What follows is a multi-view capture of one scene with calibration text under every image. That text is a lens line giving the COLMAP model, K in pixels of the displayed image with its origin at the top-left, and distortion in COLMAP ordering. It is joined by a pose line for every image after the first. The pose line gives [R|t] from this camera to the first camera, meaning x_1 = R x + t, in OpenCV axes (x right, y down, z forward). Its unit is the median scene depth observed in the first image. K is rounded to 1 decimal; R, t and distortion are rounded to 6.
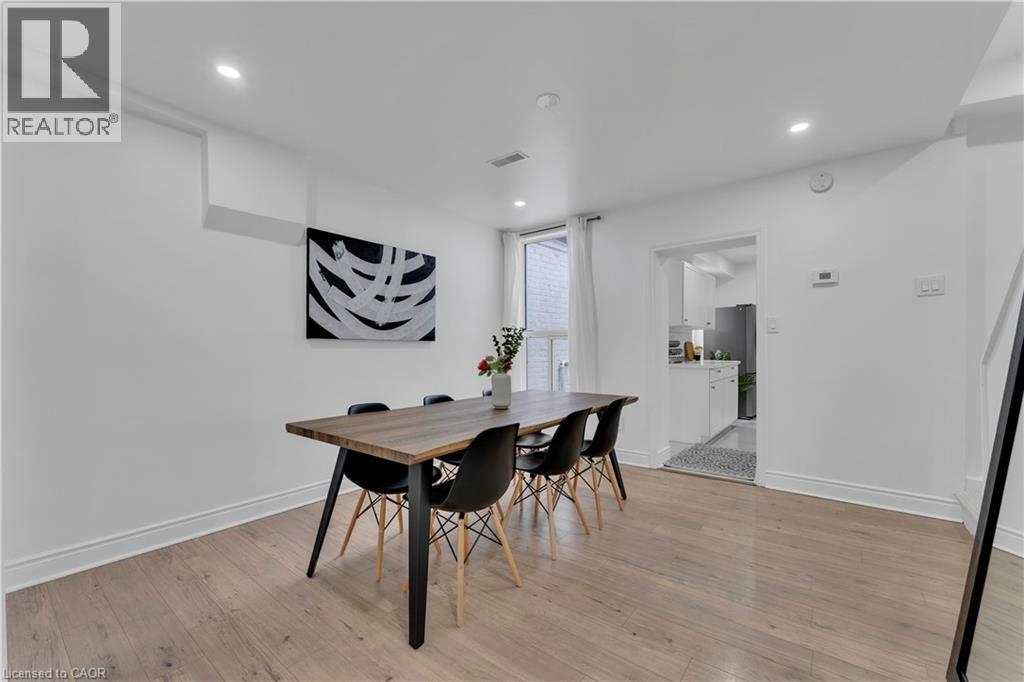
lens RADIAL K [[412.7, 0, 504.1], [0, 412.7, 346.1], [0, 0, 1]] dist [0.007048, -0.000518]
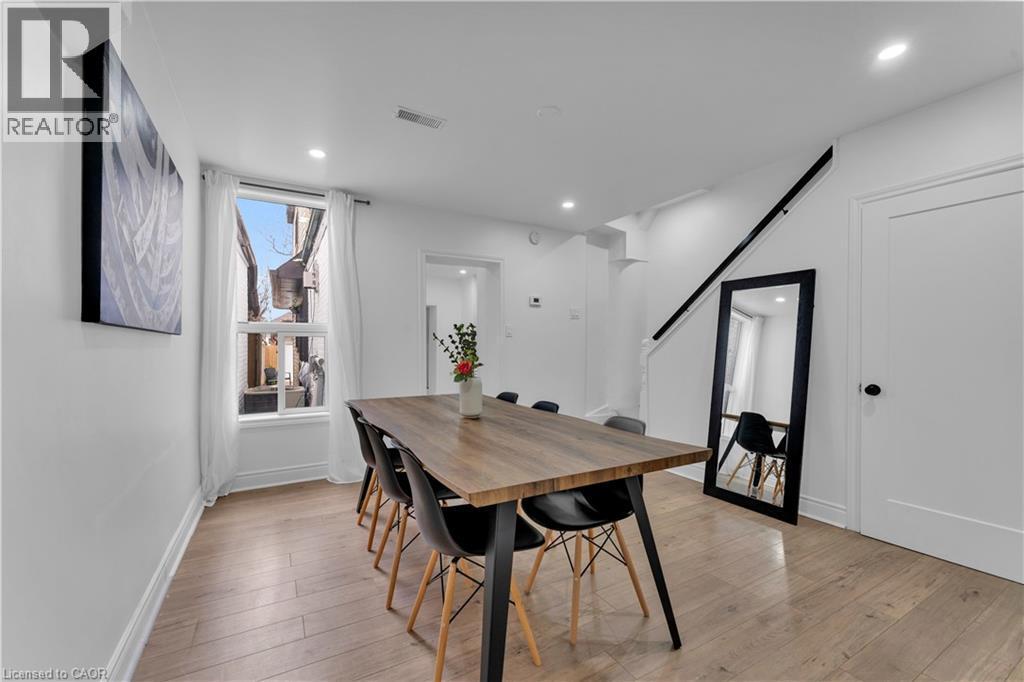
lens RADIAL K [[412.7, 0, 504.1], [0, 412.7, 346.1], [0, 0, 1]] dist [0.007048, -0.000518]
pose [[0.399262, 0.004483, 0.916826, -0.747611], [-0.008651, 0.999962, -0.001123, 0.002013], [-0.916796, -0.007483, 0.399286, 0.568161]]
